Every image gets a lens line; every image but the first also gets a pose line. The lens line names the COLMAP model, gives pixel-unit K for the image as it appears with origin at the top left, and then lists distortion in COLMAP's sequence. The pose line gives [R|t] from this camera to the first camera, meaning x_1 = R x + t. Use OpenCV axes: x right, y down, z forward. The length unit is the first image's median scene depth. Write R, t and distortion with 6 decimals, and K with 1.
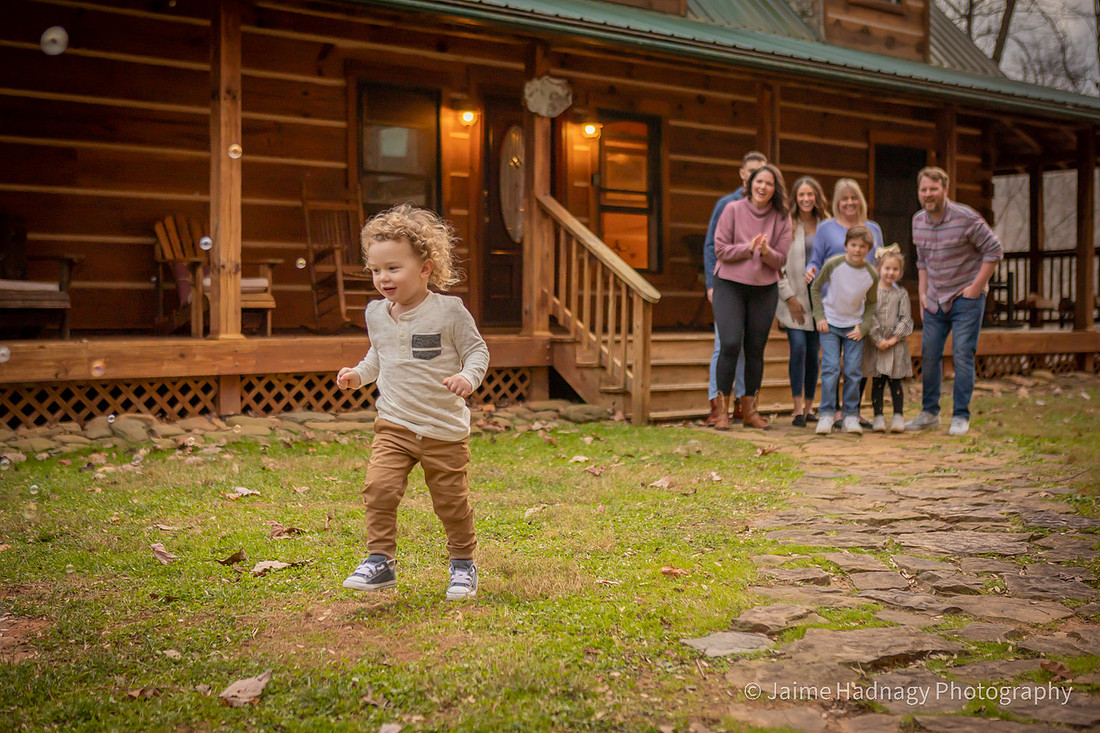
lens RADIAL K [[1586.6, 0, 507.8], [0, 1586.6, 339.7], [0, 0, 1]] dist [0.001589, 0.000000]
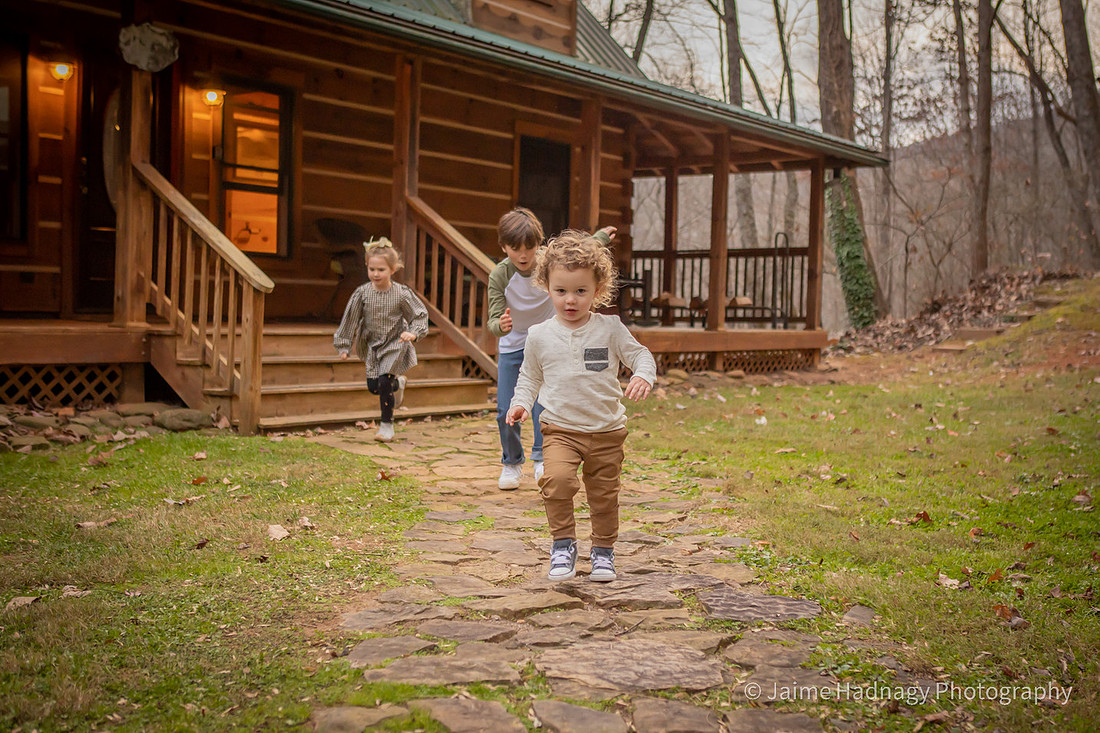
lens RADIAL K [[1444.7, 0, 607.3], [0, 1444.7, 361.7], [0, 0, 1]] dist [-0.012257, 0.000000]
pose [[0.957860, 0.016272, 0.286773, 0.042315], [-0.023987, 0.999438, 0.023412, -0.008204], [-0.286231, -0.029305, 0.957713, 0.182525]]
